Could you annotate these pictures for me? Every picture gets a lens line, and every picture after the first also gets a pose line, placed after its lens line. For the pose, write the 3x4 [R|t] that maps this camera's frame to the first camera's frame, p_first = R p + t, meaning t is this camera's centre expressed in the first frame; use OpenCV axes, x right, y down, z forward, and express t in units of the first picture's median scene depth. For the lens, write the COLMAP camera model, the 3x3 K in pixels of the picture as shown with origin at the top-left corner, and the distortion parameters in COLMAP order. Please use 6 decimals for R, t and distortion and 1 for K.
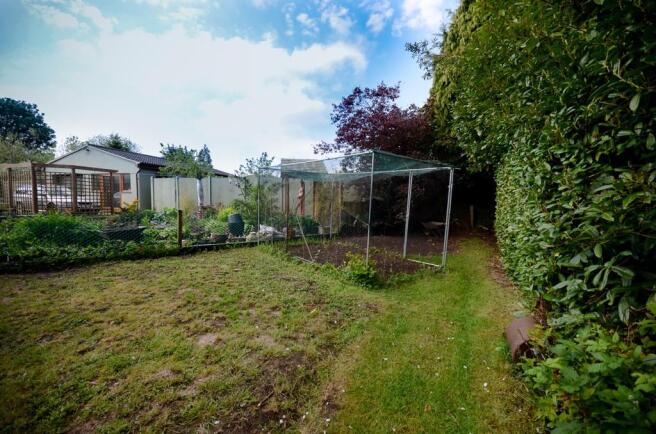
lens RADIAL K [[290.1, 0, 327.6], [0, 290.1, 224.8], [0, 0, 1]] dist [0.001336, -0.000514]
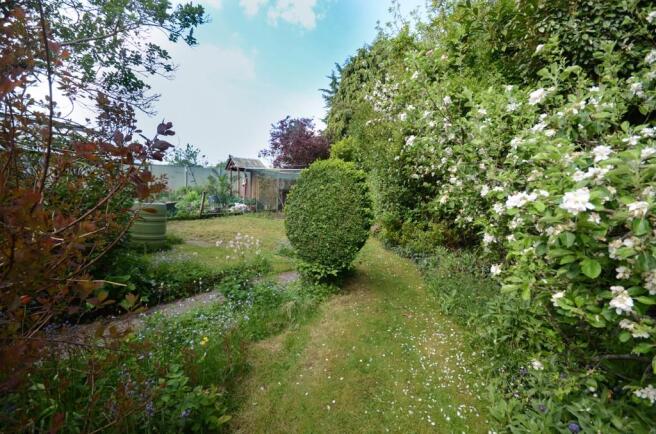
lens RADIAL K [[290.1, 0, 327.6], [0, 290.1, 224.8], [0, 0, 1]] dist [0.001336, -0.000514]
pose [[0.913915, -0.013303, 0.405688, -0.327205], [-0.000217, 0.999447, 0.033260, 0.052894], [-0.405906, -0.030485, 0.913406, -0.501640]]
